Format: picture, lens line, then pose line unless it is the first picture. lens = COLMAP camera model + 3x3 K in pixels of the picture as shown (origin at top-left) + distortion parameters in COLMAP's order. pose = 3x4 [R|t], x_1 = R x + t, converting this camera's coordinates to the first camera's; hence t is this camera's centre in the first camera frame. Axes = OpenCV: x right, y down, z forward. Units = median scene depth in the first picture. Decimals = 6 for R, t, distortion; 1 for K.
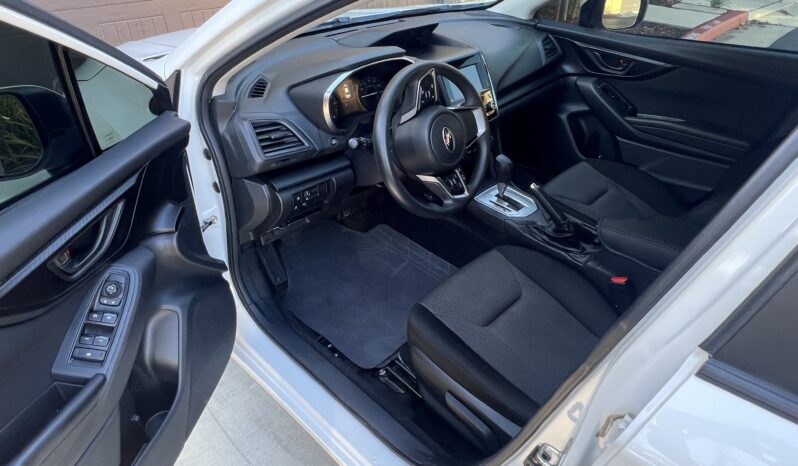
lens RADIAL K [[484.2, 0, 393.1], [0, 484.2, 235.5], [0, 0, 1]] dist [-0.007255, 0.000658]
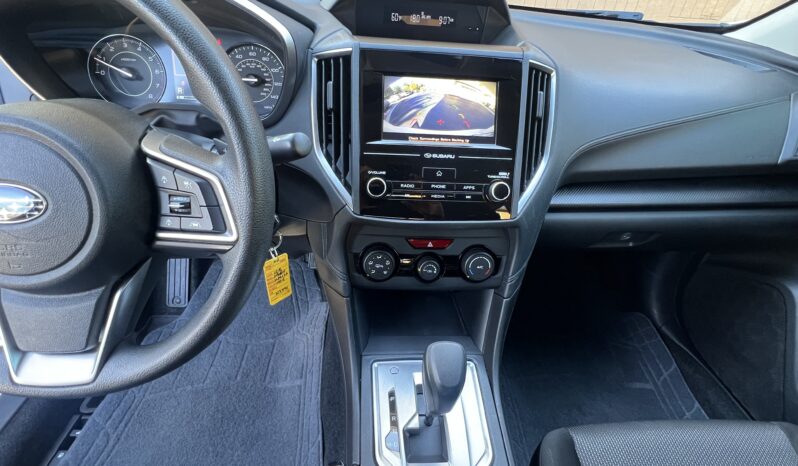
lens RADIAL K [[390.8, 0, 396.7], [0, 390.8, 240.3], [0, 0, 1]] dist [-0.002121, -0.000277]
pose [[0.741492, 0.421487, -0.522051, 0.355543], [-0.430294, 0.895713, 0.112004, -0.250836], [0.514817, 0.141586, 0.845528, 0.742749]]
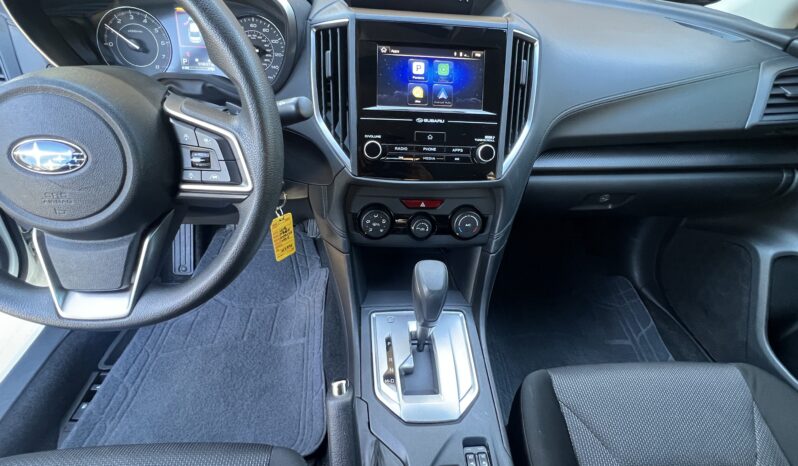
lens RADIAL K [[390.8, 0, 396.8], [0, 390.8, 239.8], [0, 0, 1]] dist [-0.002121, -0.000277]
pose [[0.750735, 0.440933, -0.491910, 0.382695], [-0.423811, 0.892673, 0.153359, -0.236920], [0.506736, 0.093345, 0.857033, 0.716405]]
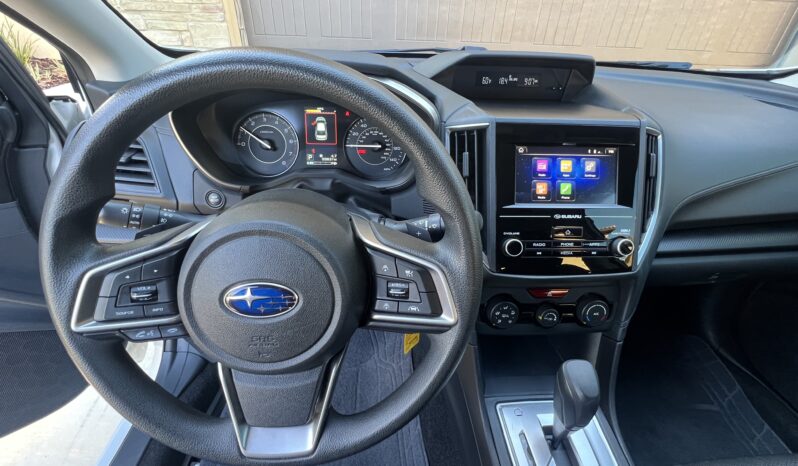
lens RADIAL K [[356.8, 0, 395.4], [0, 356.8, 236.0], [0, 0, 1]] dist [-0.001242, 0.000421]
pose [[0.740438, 0.381460, -0.553390, 0.245843], [-0.407082, 0.909670, 0.082372, -0.238883], [0.534824, 0.164284, 0.828839, 0.673228]]
